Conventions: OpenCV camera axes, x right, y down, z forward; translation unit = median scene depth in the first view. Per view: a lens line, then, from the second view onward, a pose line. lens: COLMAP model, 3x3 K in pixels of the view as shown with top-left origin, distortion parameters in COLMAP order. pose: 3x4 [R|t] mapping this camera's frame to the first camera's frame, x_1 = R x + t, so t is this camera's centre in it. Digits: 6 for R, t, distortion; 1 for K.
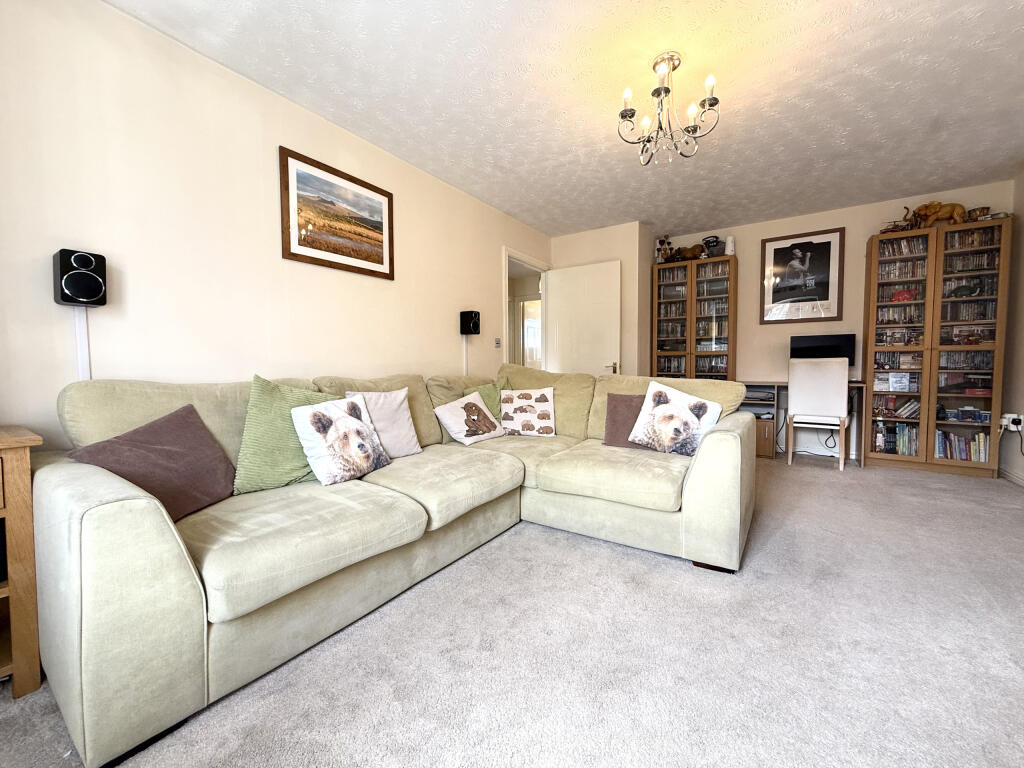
lens RADIAL K [[406.3, 0, 511.7], [0, 406.3, 383.4], [0, 0, 1]] dist [-0.001610, 0.000647]
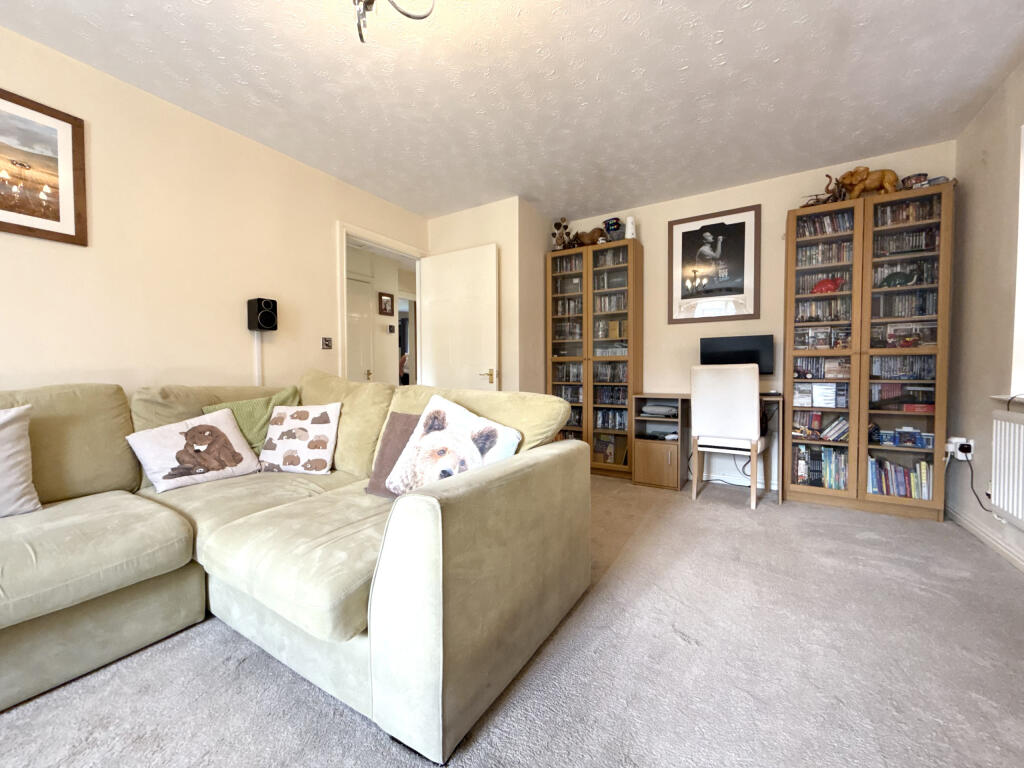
lens RADIAL K [[406.3, 0, 507.0], [0, 406.3, 383.3], [0, 0, 1]] dist [-0.001610, 0.000647]
pose [[0.999280, 0.002603, 0.037843, 0.325452], [-0.001725, 0.999729, -0.023211, -0.006864], [-0.037893, 0.023129, 0.999014, 0.246820]]
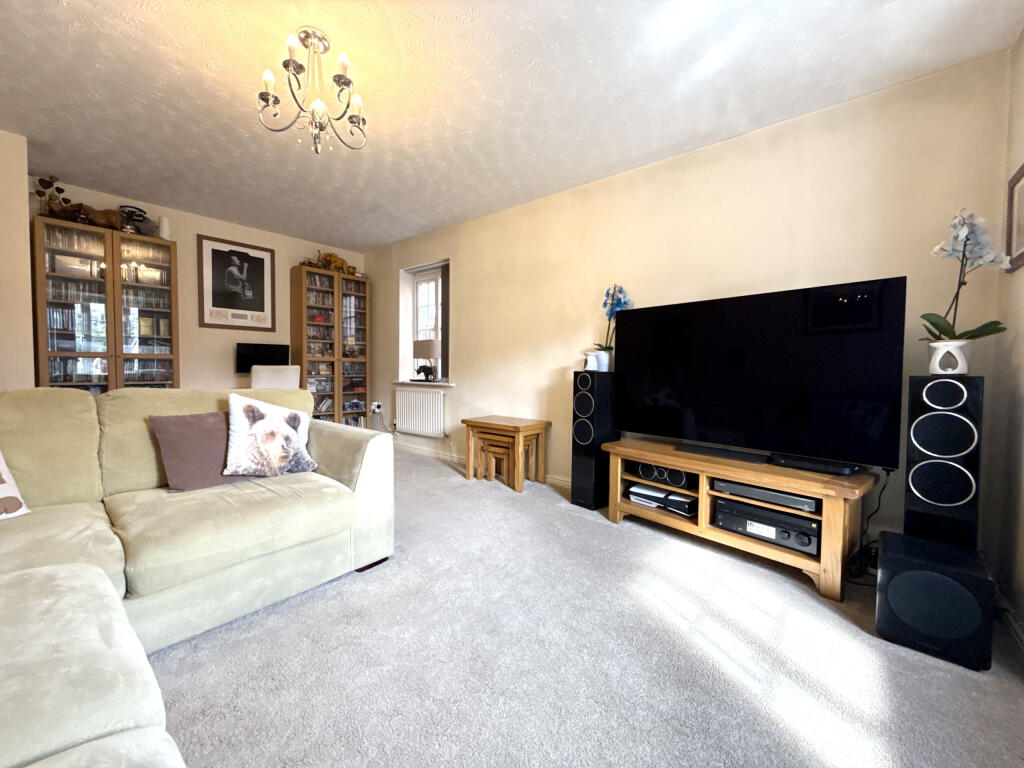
lens RADIAL K [[406.3, 0, 501.6], [0, 406.3, 383.0], [0, 0, 1]] dist [-0.001610, 0.000647]
pose [[0.118016, -0.029604, 0.992570, -0.276976], [0.041134, 0.998843, 0.024901, -0.017900], [-0.992159, 0.037890, 0.119097, 0.286783]]
